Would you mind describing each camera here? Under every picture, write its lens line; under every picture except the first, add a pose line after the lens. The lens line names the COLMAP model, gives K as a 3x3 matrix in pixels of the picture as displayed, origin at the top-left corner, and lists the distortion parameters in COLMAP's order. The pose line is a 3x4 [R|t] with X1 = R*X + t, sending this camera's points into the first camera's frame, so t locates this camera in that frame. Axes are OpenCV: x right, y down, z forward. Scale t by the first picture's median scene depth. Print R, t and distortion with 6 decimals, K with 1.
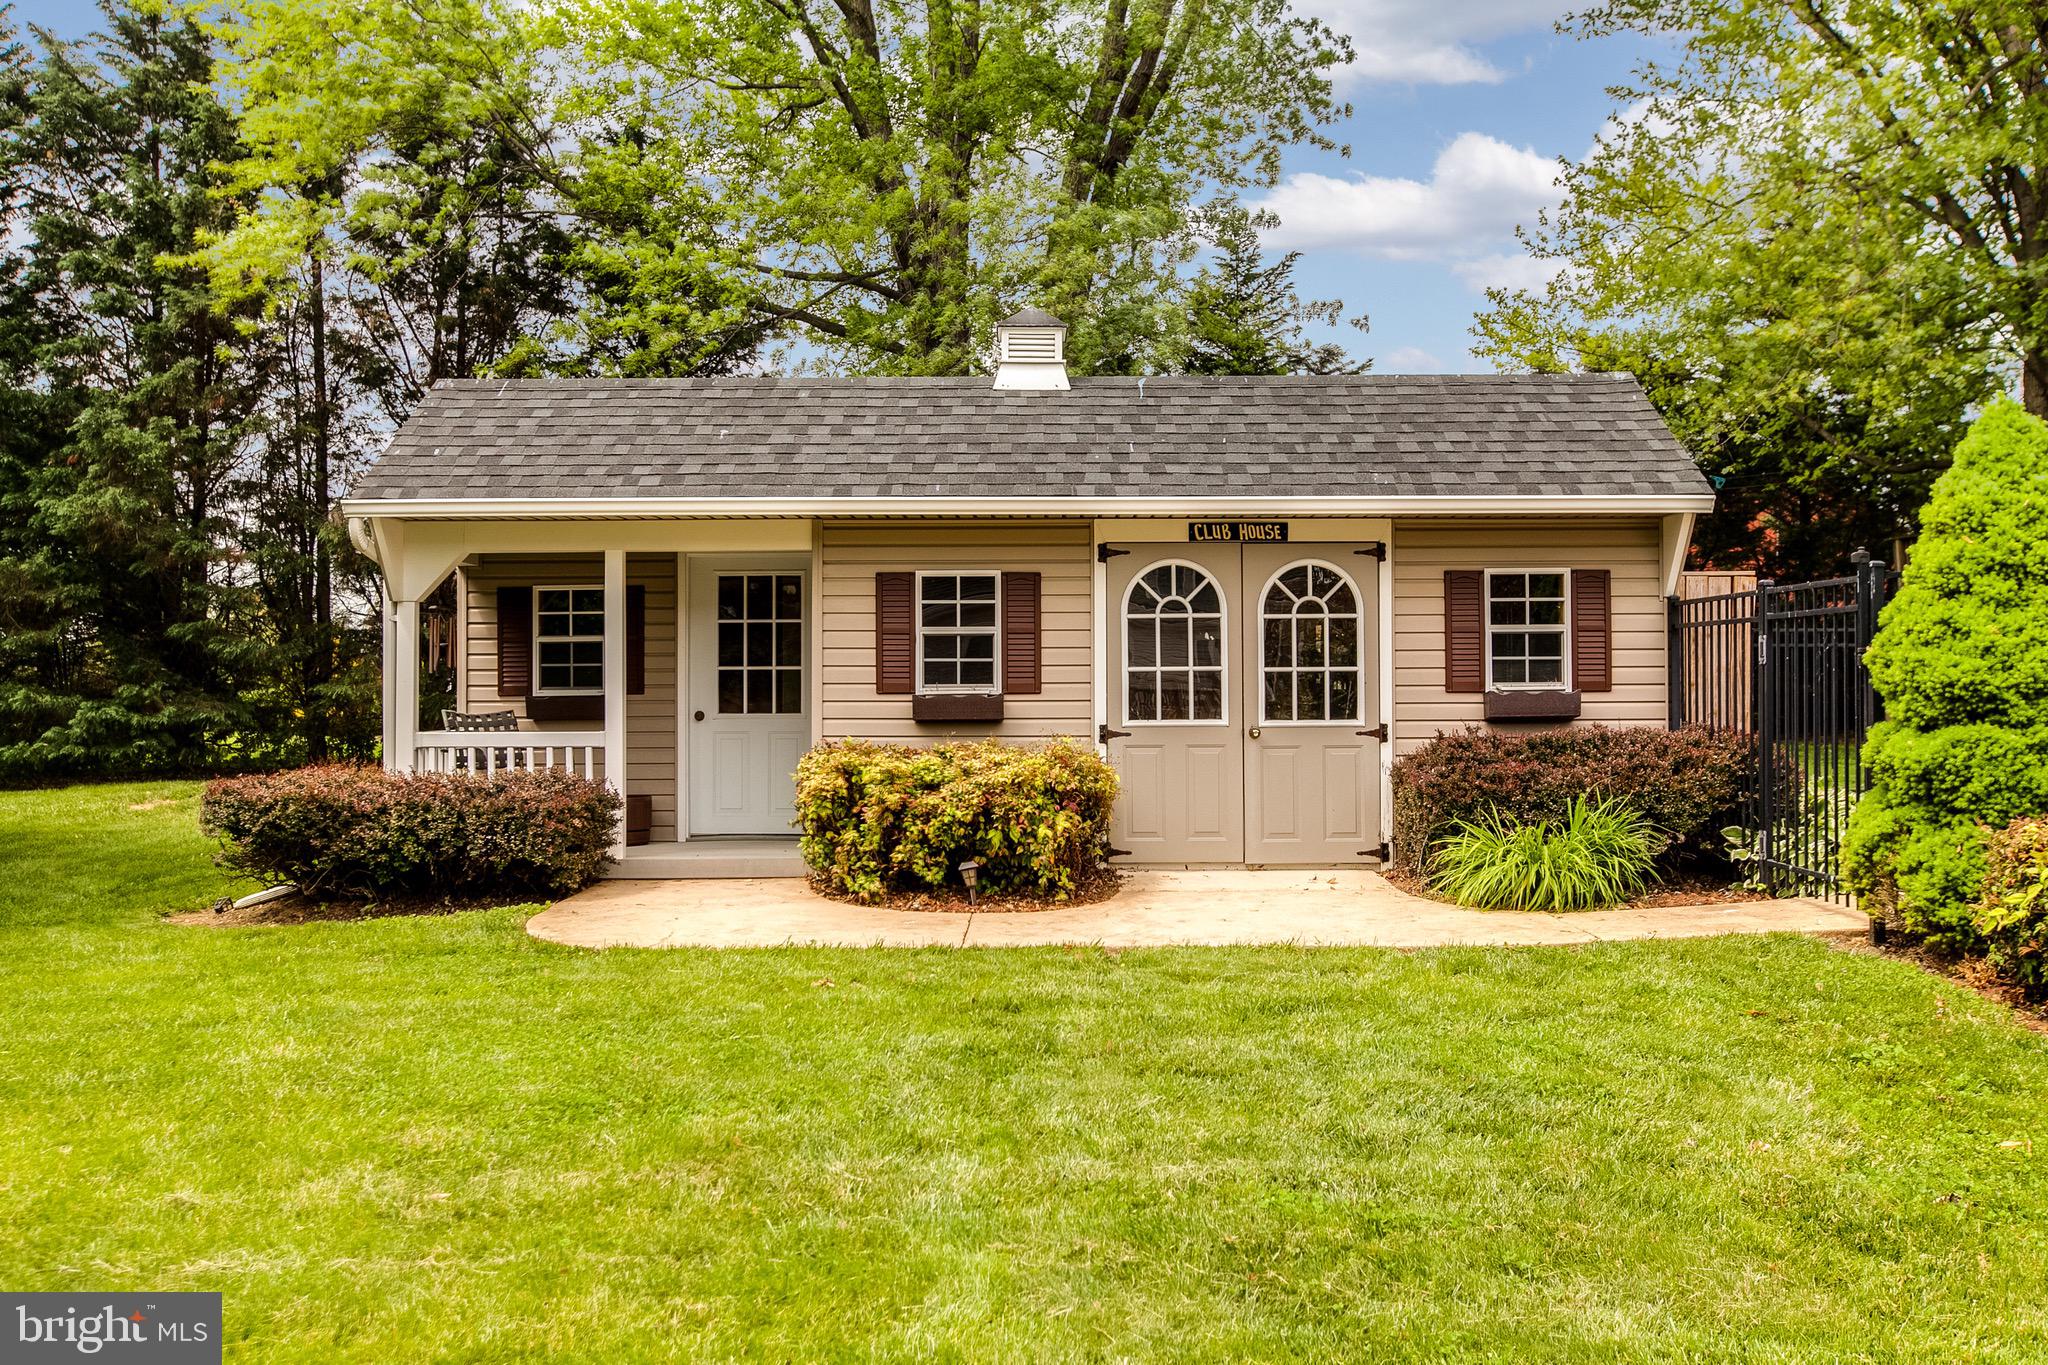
lens RADIAL K [[1918.6, 0, 1024.0], [0, 1918.6, 682.5], [0, 0, 1]] dist [-0.005344, 0.011143]
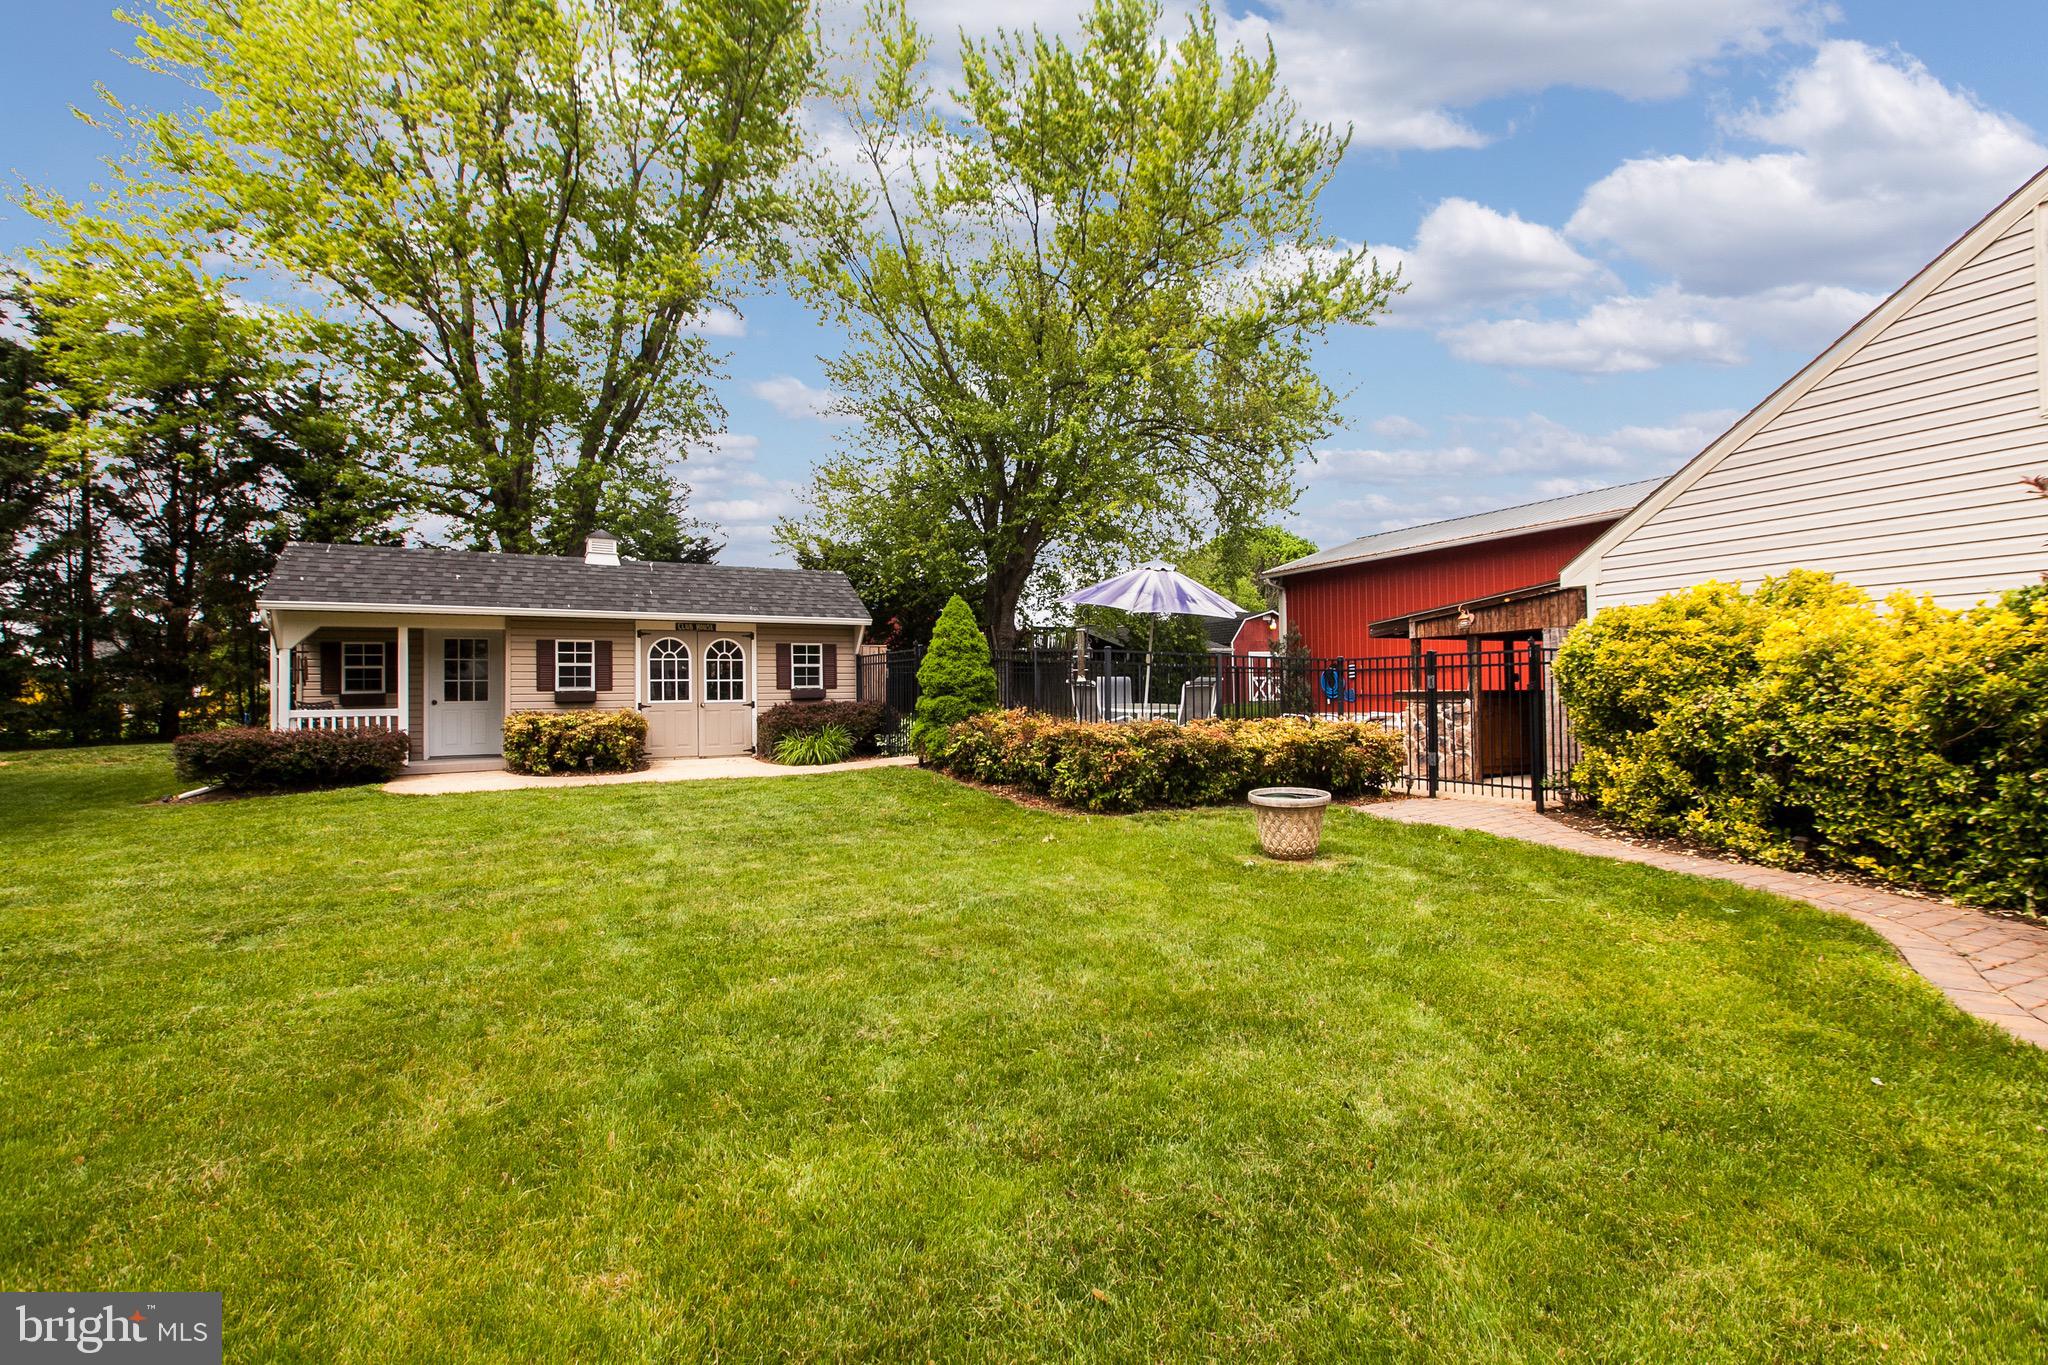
lens RADIAL K [[1028.9, 0, 995.7], [0, 1028.9, 674.6], [0, 0, 1]] dist [0.000305, 0.000373]
pose [[0.896318, 0.003804, 0.443396, -0.138944], [0.005120, 0.999808, -0.018928, 0.013309], [-0.443383, 0.019236, 0.896126, -0.409267]]
